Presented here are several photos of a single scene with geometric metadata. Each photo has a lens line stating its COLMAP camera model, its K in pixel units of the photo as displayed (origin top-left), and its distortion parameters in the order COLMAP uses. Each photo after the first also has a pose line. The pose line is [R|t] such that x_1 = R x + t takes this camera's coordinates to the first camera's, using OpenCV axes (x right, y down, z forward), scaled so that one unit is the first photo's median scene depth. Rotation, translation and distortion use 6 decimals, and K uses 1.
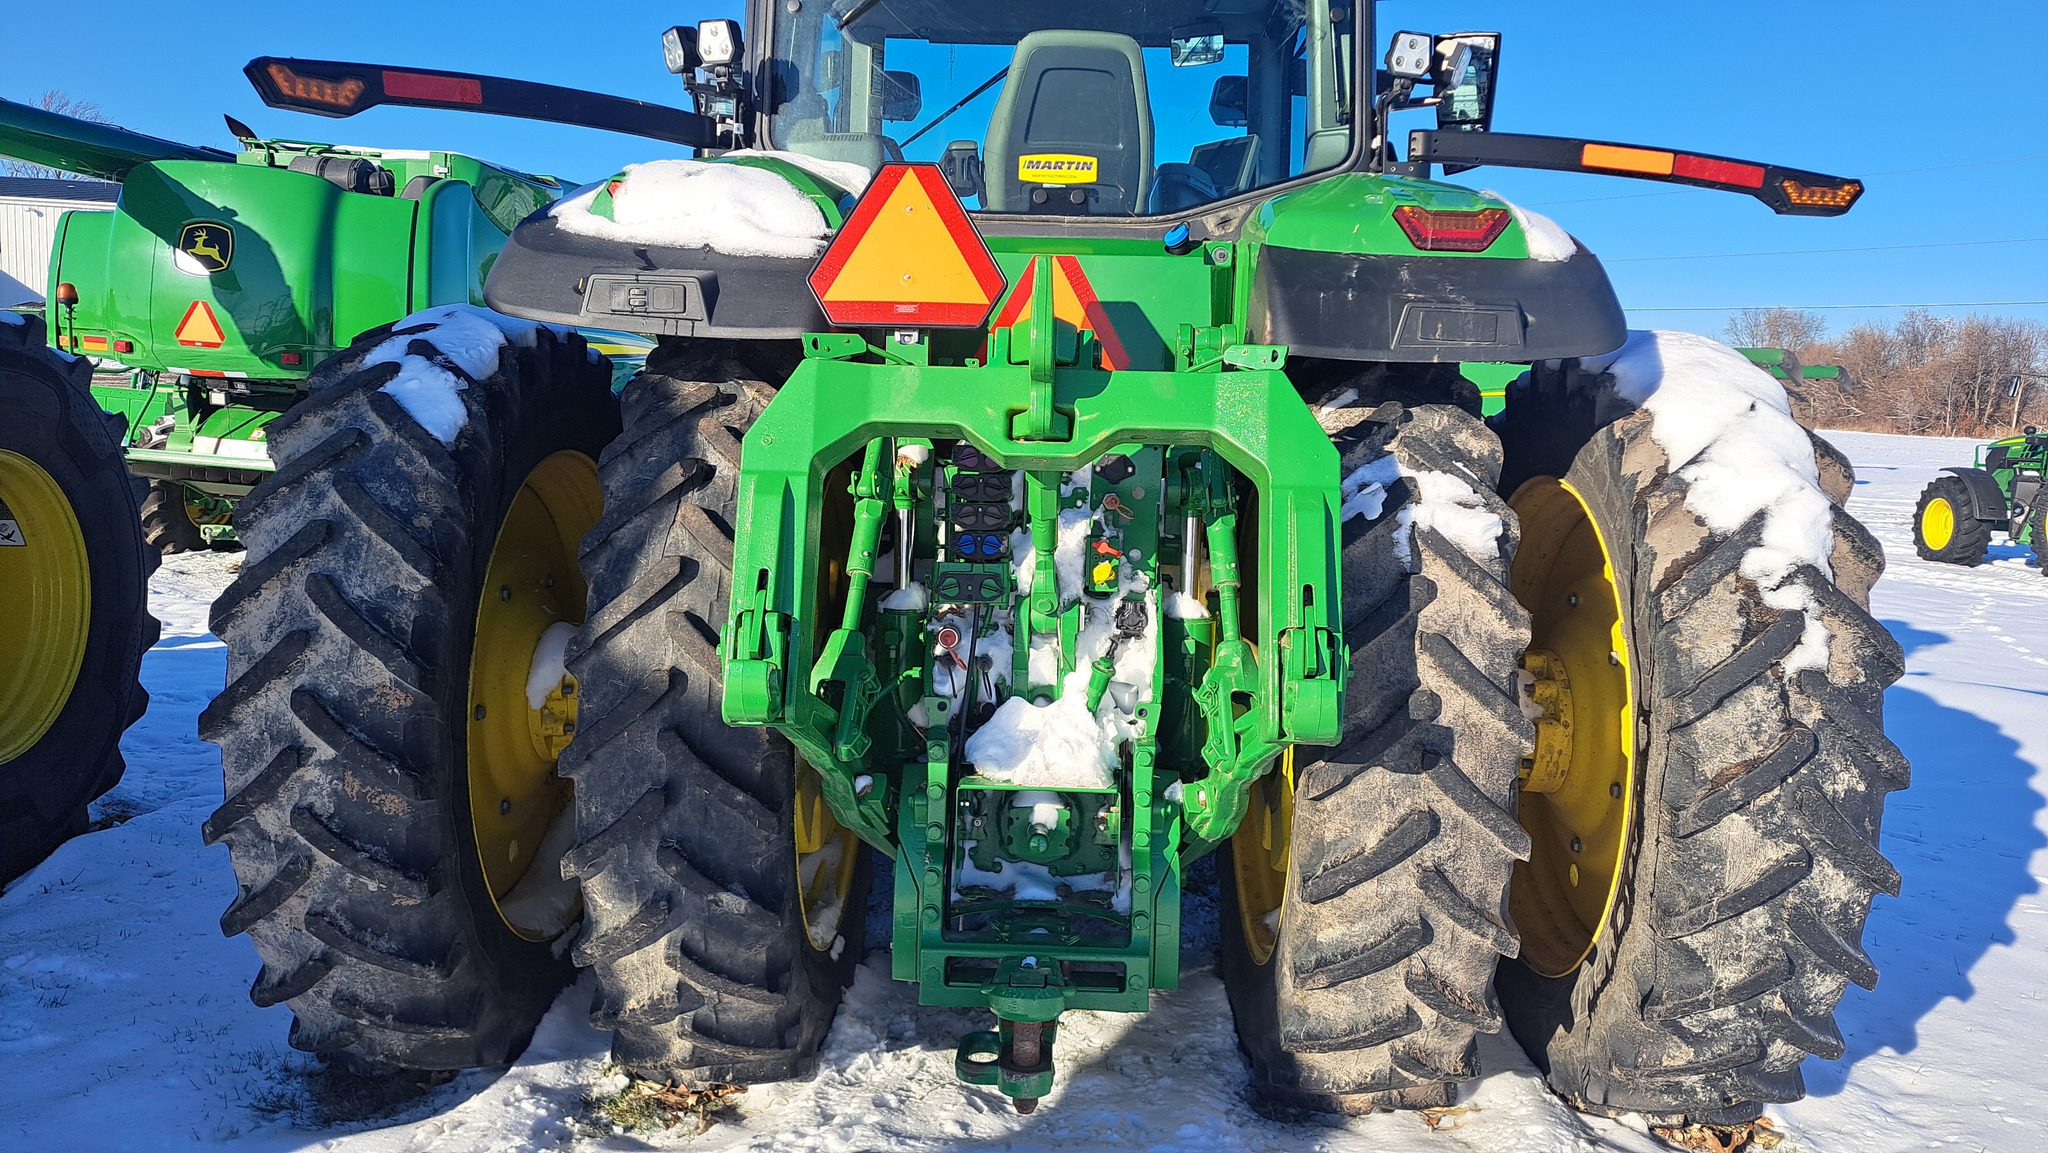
lens RADIAL K [[1494.9, 0, 1025.3], [0, 1494.9, 560.9], [0, 0, 1]] dist [0.088596, -0.111343]
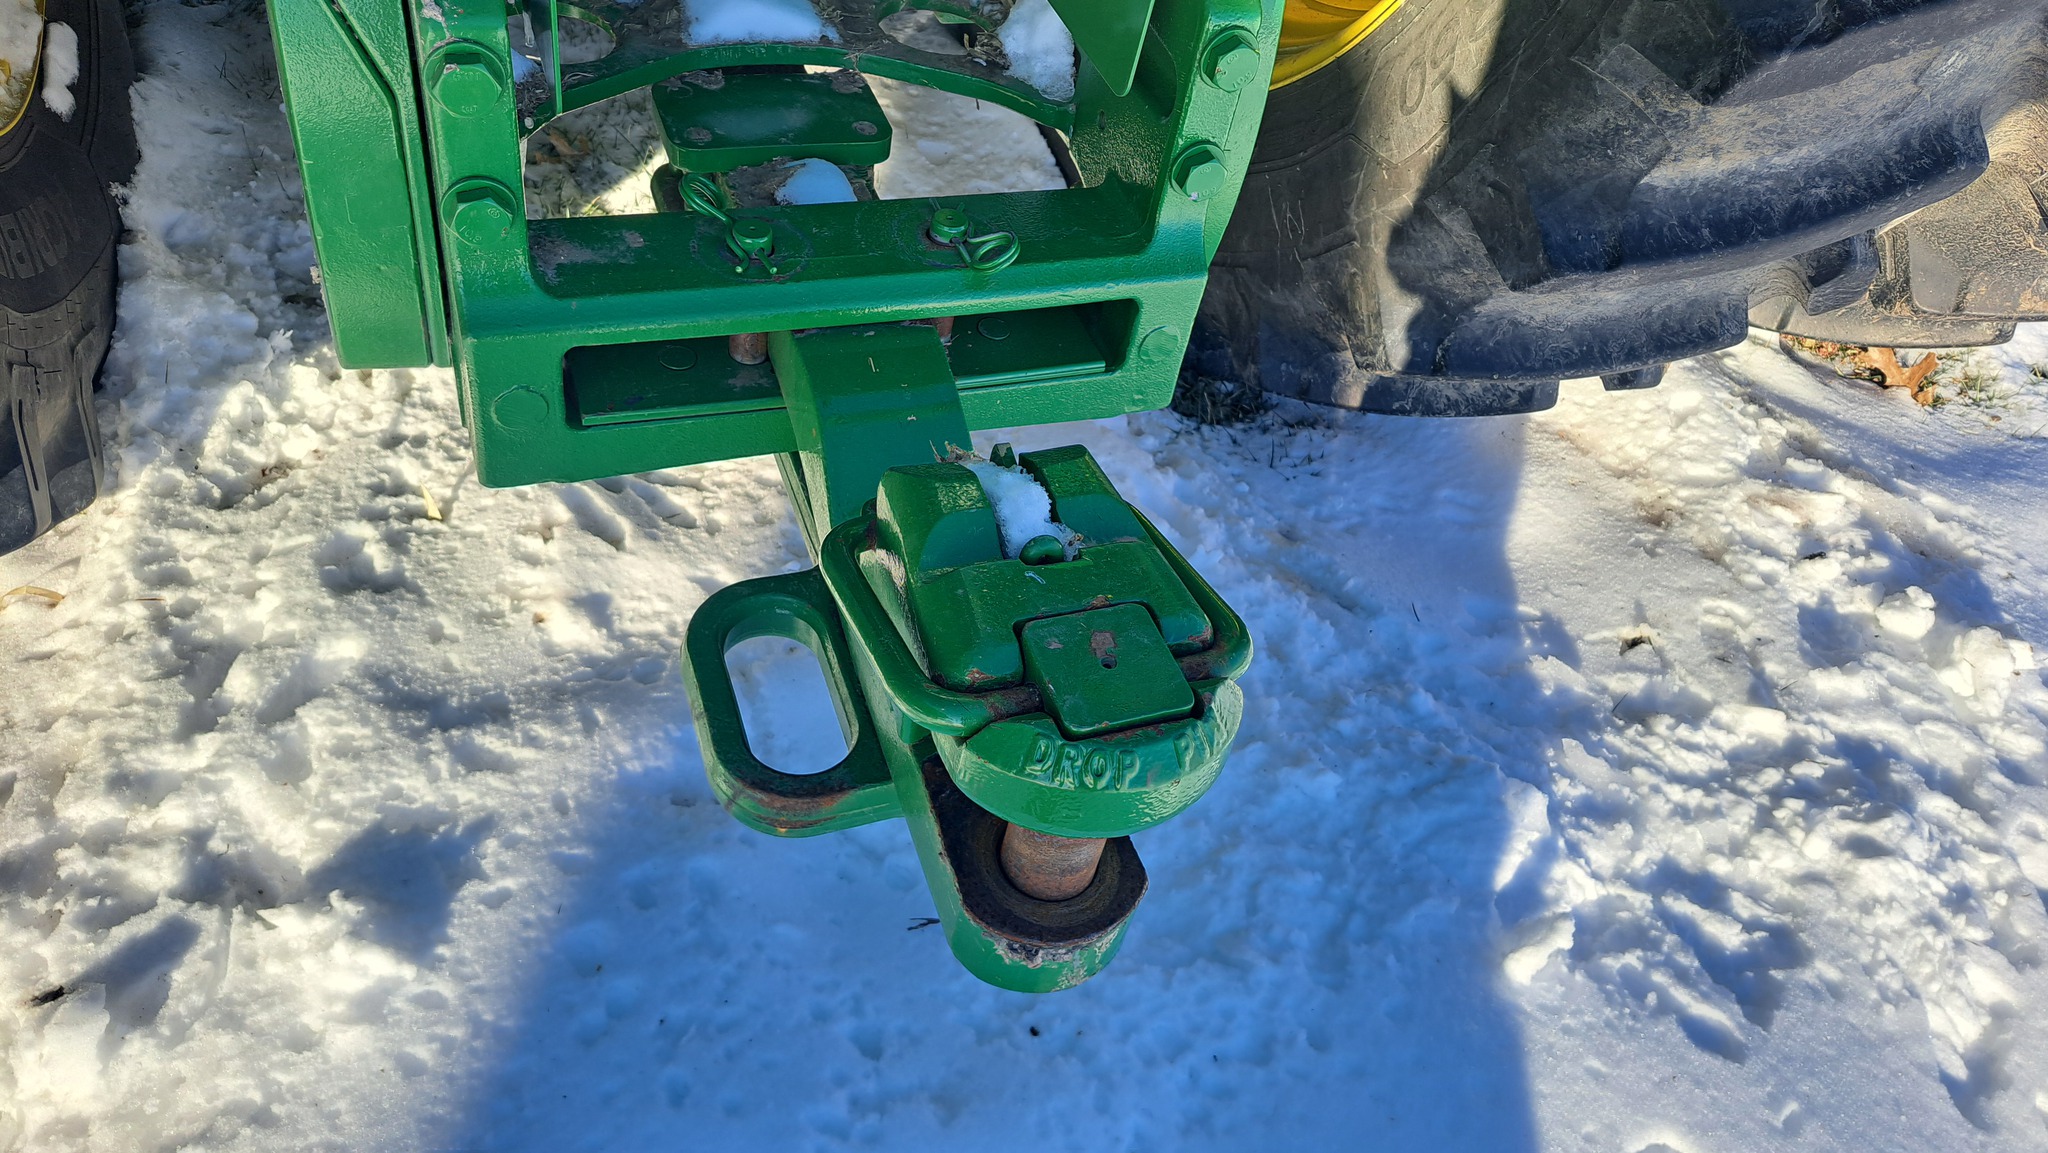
lens RADIAL K [[1494.9, 0, 1025.3], [0, 1494.9, 560.9], [0, 0, 1]] dist [0.088596, -0.111343]
pose [[0.916574, -0.178516, 0.357804, -0.076710], [-0.121965, 0.727362, 0.675329, 0.084041], [-0.380810, -0.662628, 0.644909, 0.710906]]
